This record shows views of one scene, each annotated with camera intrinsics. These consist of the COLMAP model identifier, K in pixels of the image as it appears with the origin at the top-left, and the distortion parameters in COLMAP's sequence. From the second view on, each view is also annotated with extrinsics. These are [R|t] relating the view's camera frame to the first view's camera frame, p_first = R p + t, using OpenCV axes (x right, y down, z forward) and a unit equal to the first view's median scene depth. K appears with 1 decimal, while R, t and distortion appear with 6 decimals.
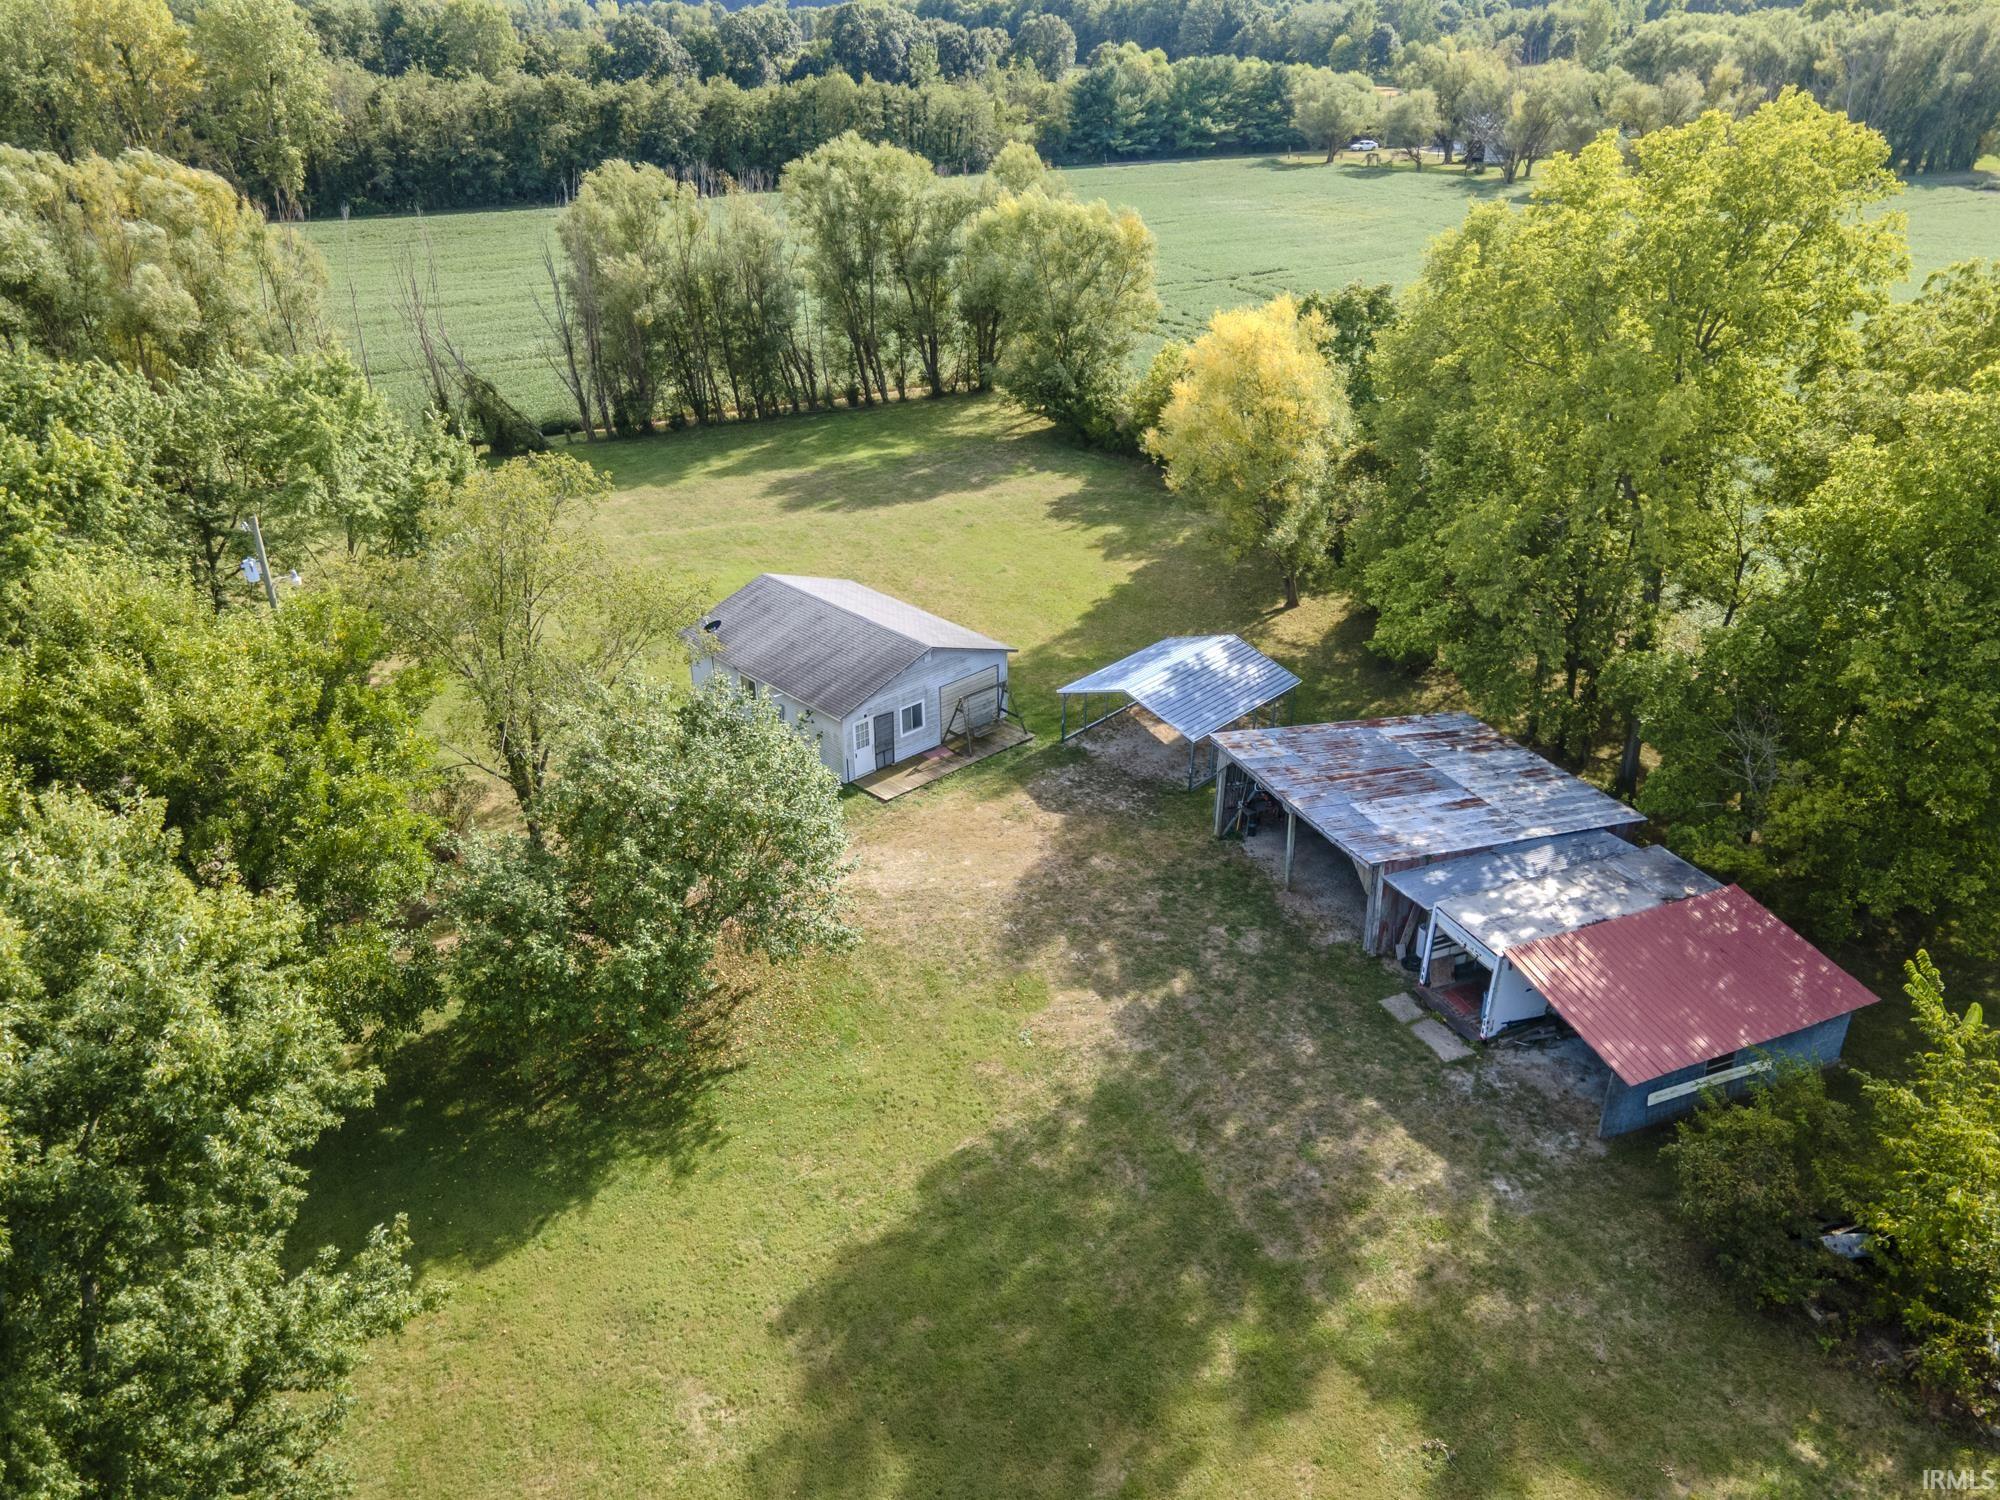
lens RADIAL K [[1451.5, 0, 995.0], [0, 1451.5, 740.6], [0, 0, 1]] dist [0.037882, 0.009117]
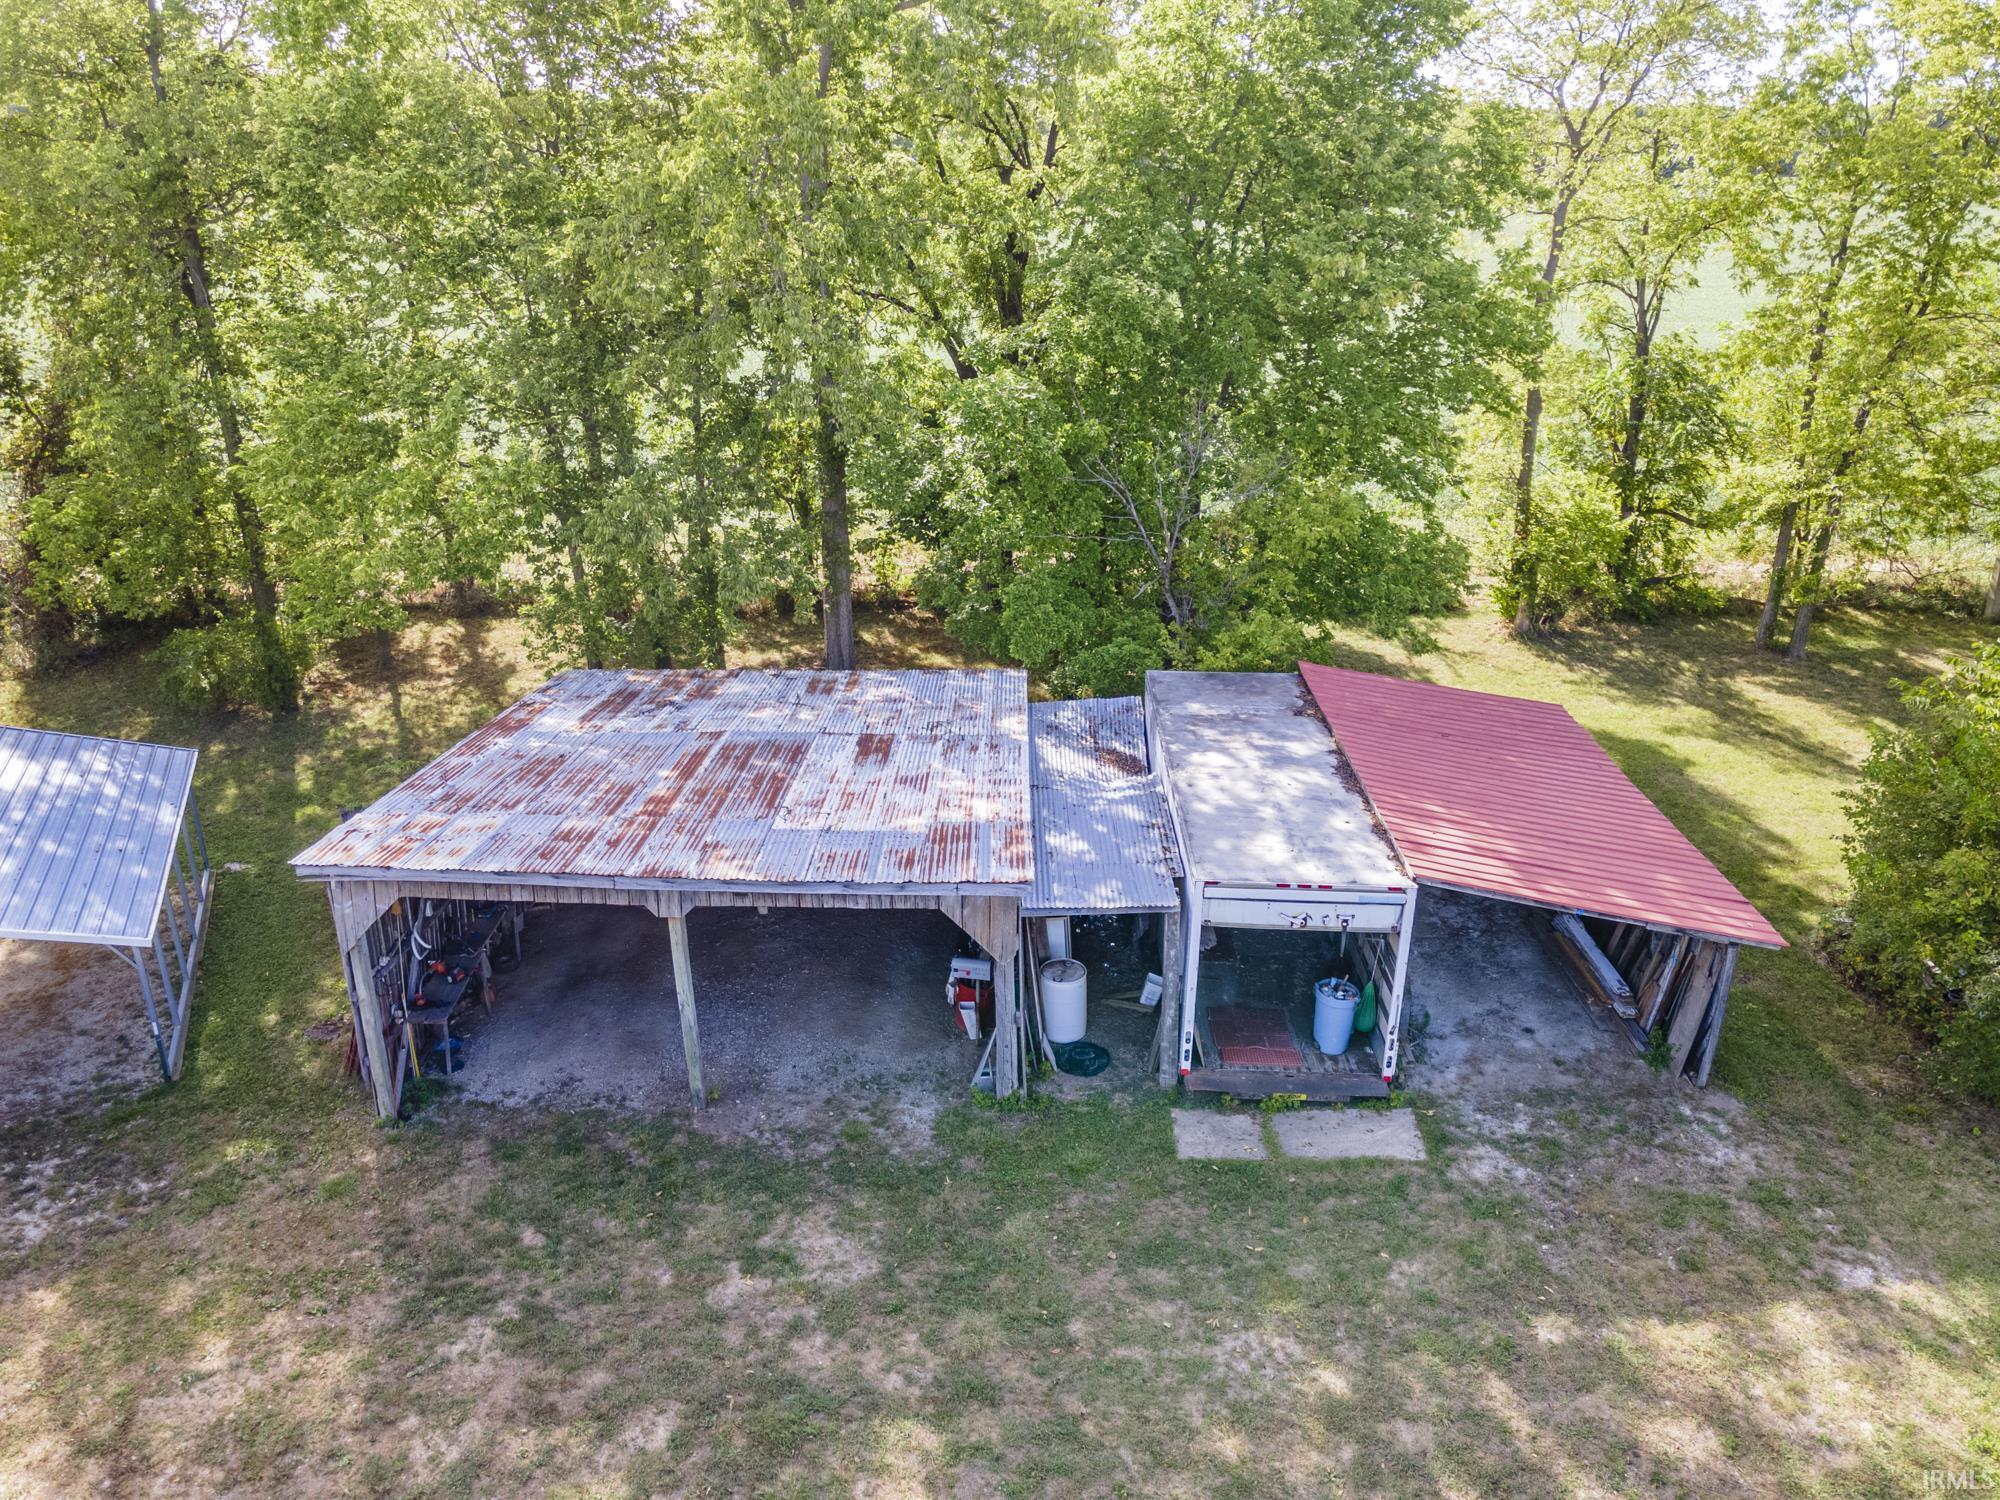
lens RADIAL K [[1451.5, 0, 995.0], [0, 1451.5, 740.6], [0, 0, 1]] dist [0.037882, 0.009117]
pose [[0.423323, -0.332849, 0.842620, -0.036919], [0.408872, 0.900153, 0.150162, -0.008043], [-0.808468, 0.280957, 0.517148, 0.369467]]
